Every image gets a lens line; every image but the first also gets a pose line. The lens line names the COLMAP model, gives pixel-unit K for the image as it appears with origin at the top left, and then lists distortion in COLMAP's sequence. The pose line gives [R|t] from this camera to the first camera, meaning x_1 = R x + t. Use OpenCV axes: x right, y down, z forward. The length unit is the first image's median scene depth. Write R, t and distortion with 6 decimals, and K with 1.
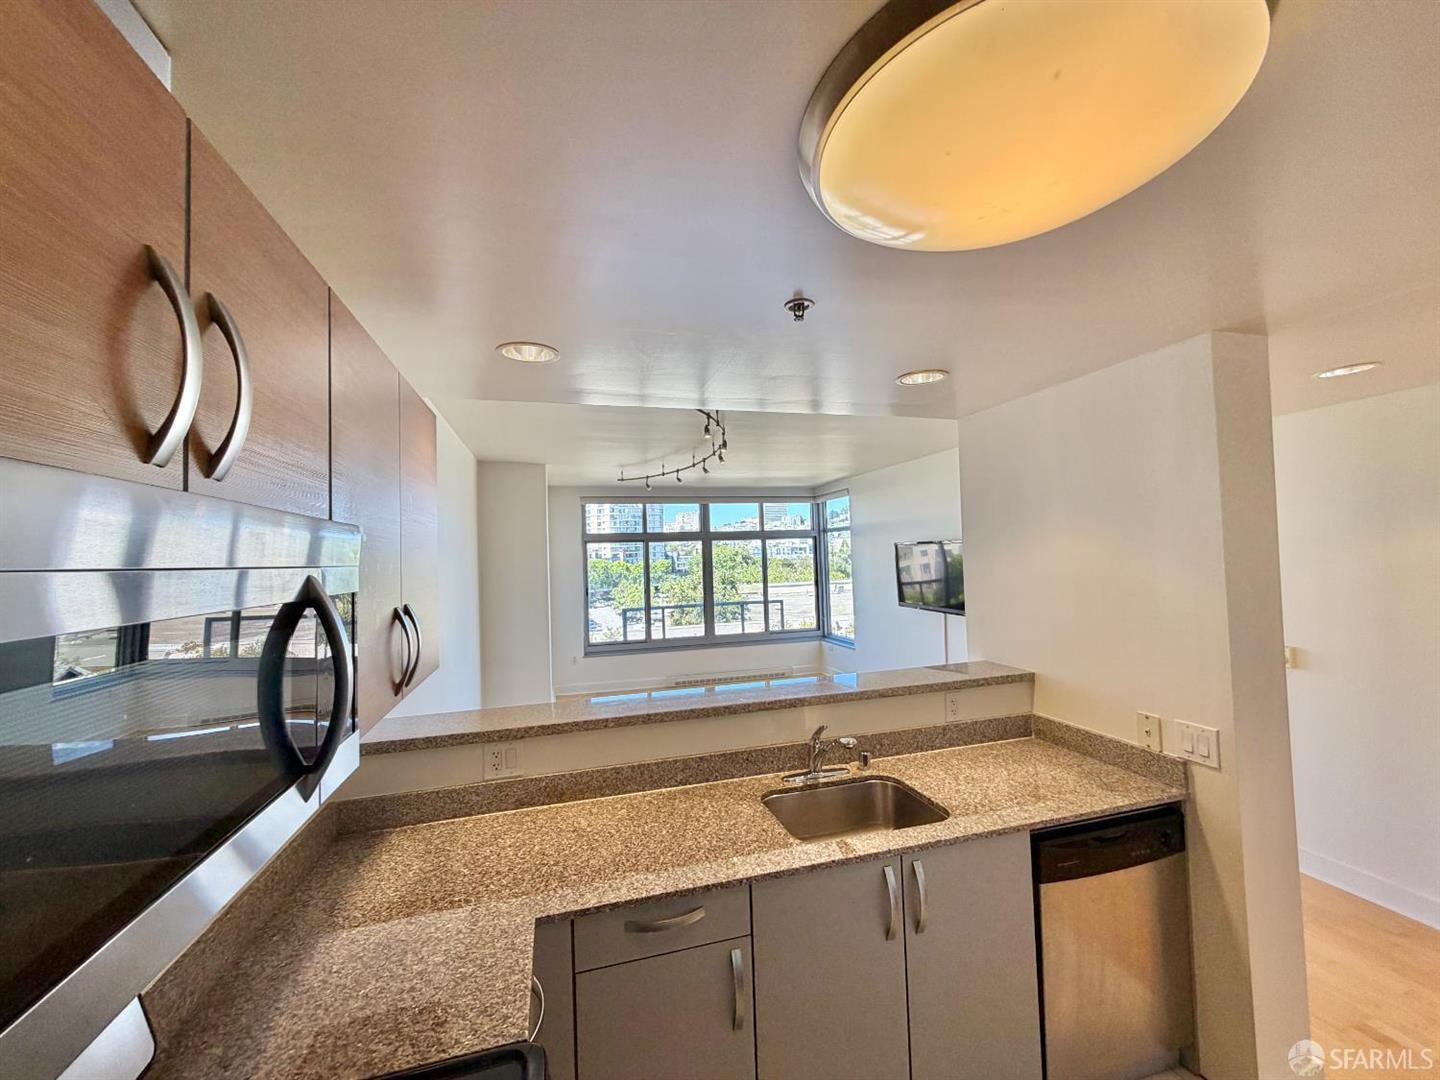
lens RADIAL K [[582.8, 0, 720.0], [0, 582.8, 540.0], [0, 0, 1]] dist [-0.005244, 0.000453]
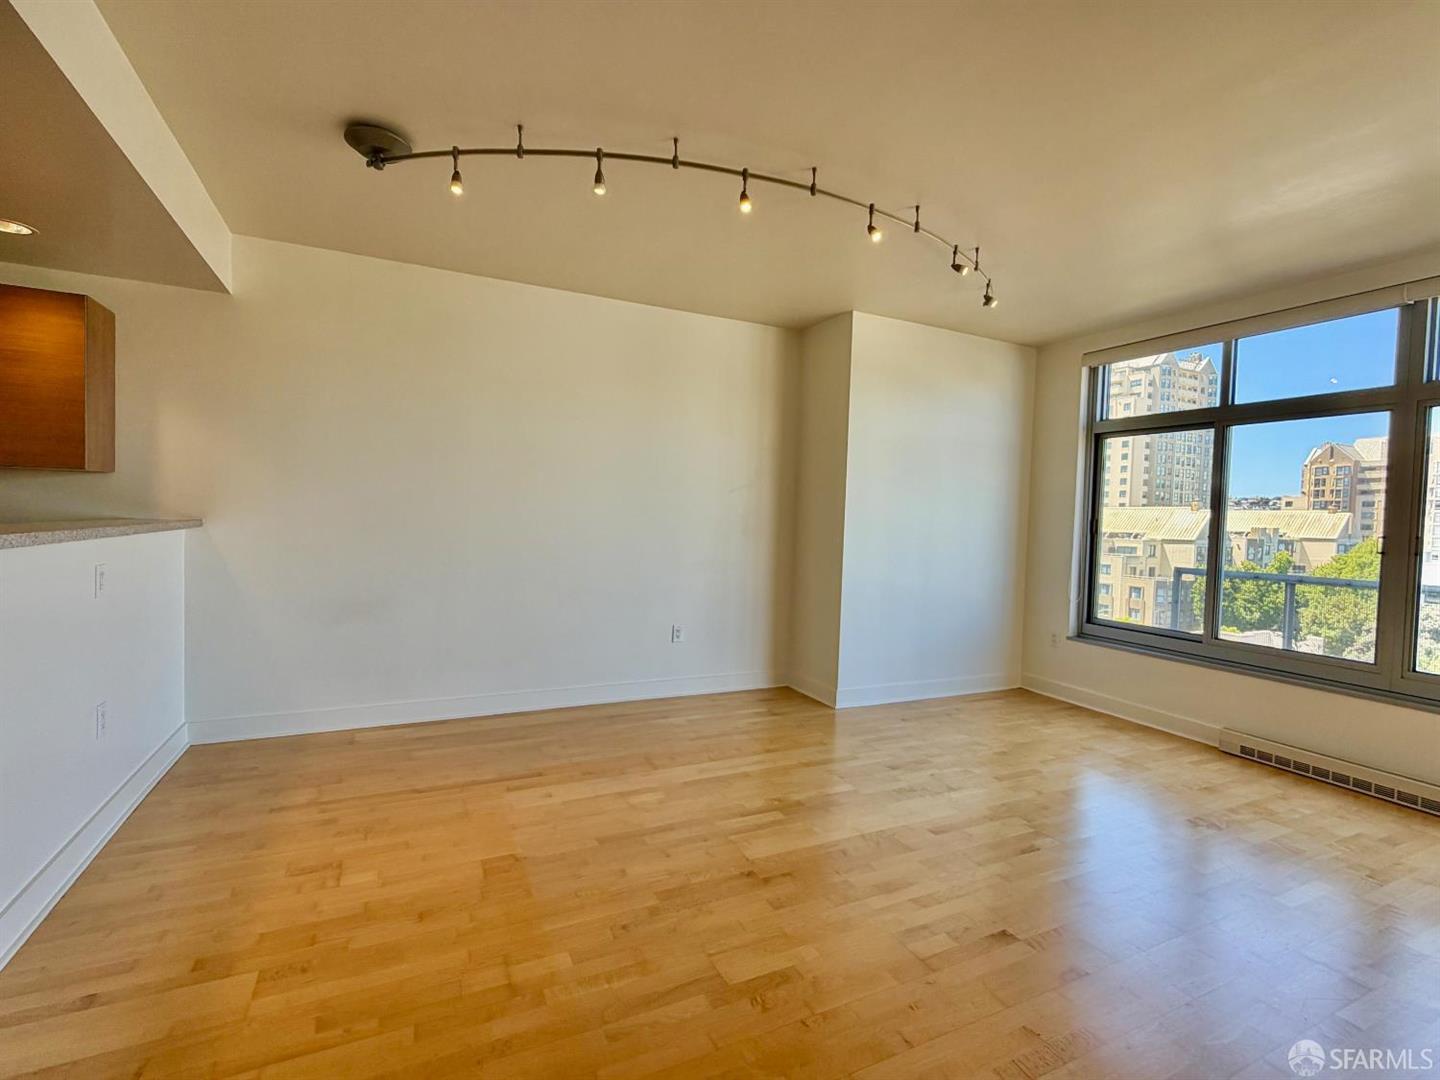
lens RADIAL K [[667.2, 0, 709.7], [0, 667.2, 539.3], [0, 0, 1]] dist [0.001818, -0.000538]
pose [[0.168495, 0.073786, -0.982937, 0.311424], [-0.011659, 0.997274, 0.072864, 0.056505], [0.985634, -0.000817, 0.168896, 0.494714]]
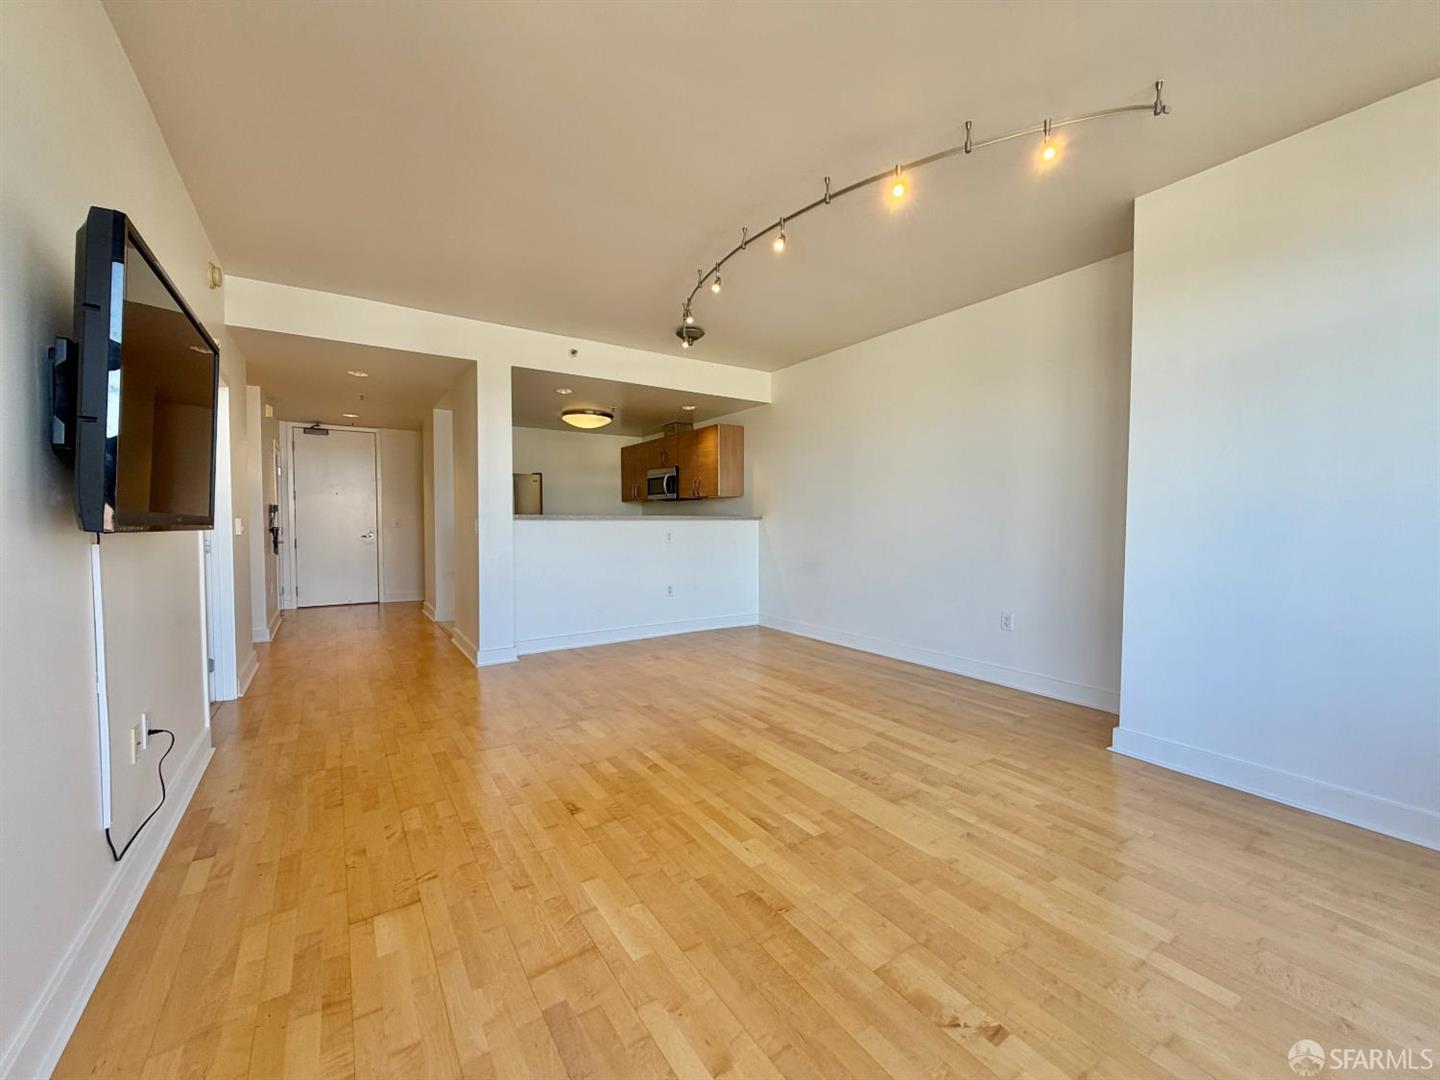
lens RADIAL K [[582.8, 0, 720.0], [0, 582.8, 540.0], [0, 0, 1]] dist [-0.005244, 0.000453]
pose [[-0.952494, 0.043670, -0.301411, 0.126752], [0.038953, 0.999007, 0.021646, 0.090298], [0.302057, 0.008877, -0.953249, 0.947742]]
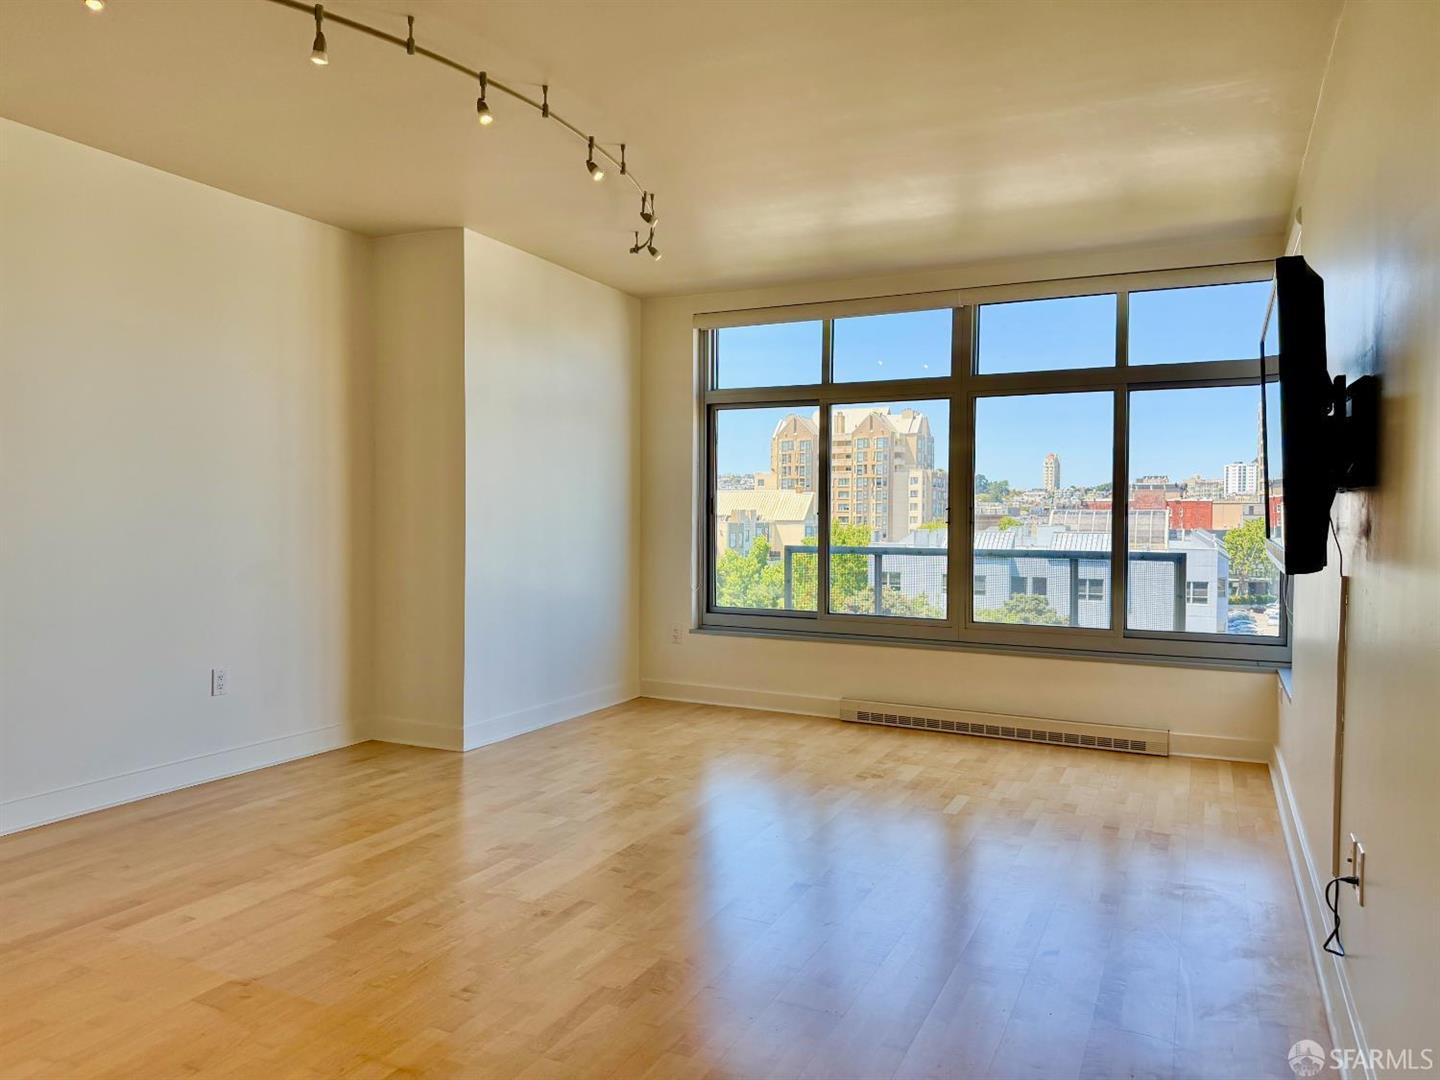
lens RADIAL K [[1005.8, 0, 720.0], [0, 1005.8, 540.0], [0, 0, 1]] dist [0.113294, -0.182632]
pose [[0.745972, 0.055273, -0.663680, 0.332621], [-0.015733, 0.997734, 0.065410, 0.058369], [0.665791, -0.038352, 0.745152, 0.328929]]
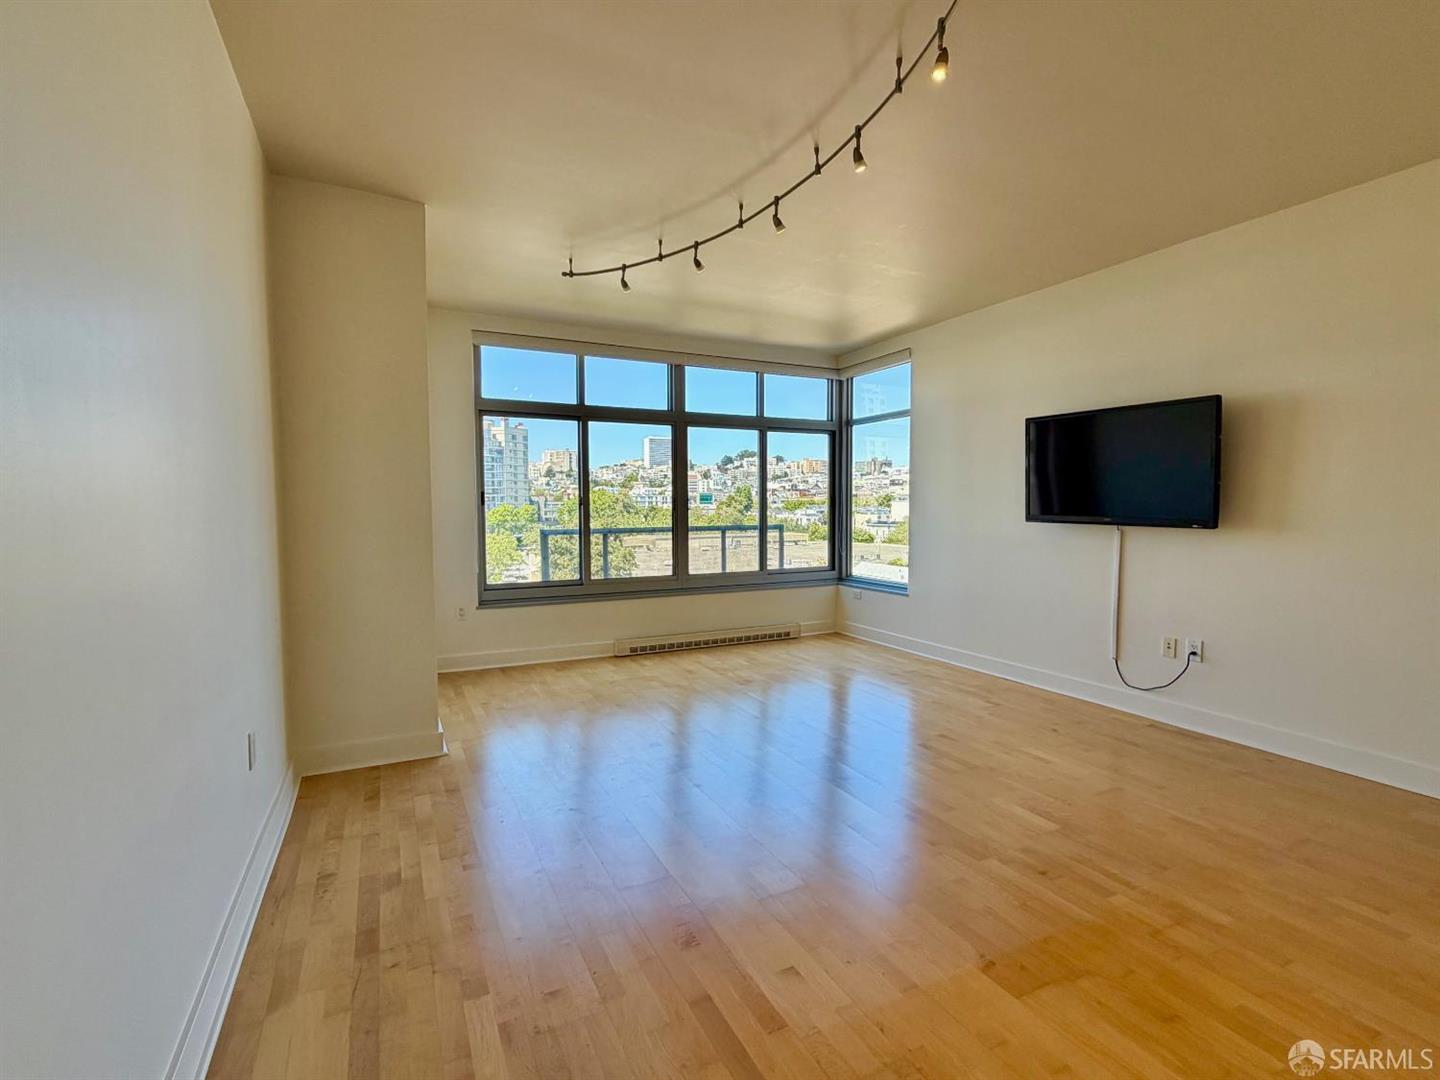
lens RADIAL K [[663.8, 0, 720.0], [0, 663.8, 540.0], [0, 0, 1]] dist [-0.000560, -0.000095]
pose [[0.981628, 0.018262, 0.189929, -0.111438], [-0.032801, 0.996742, 0.073689, 0.069269], [-0.187964, -0.078565, 0.979029, 0.277689]]
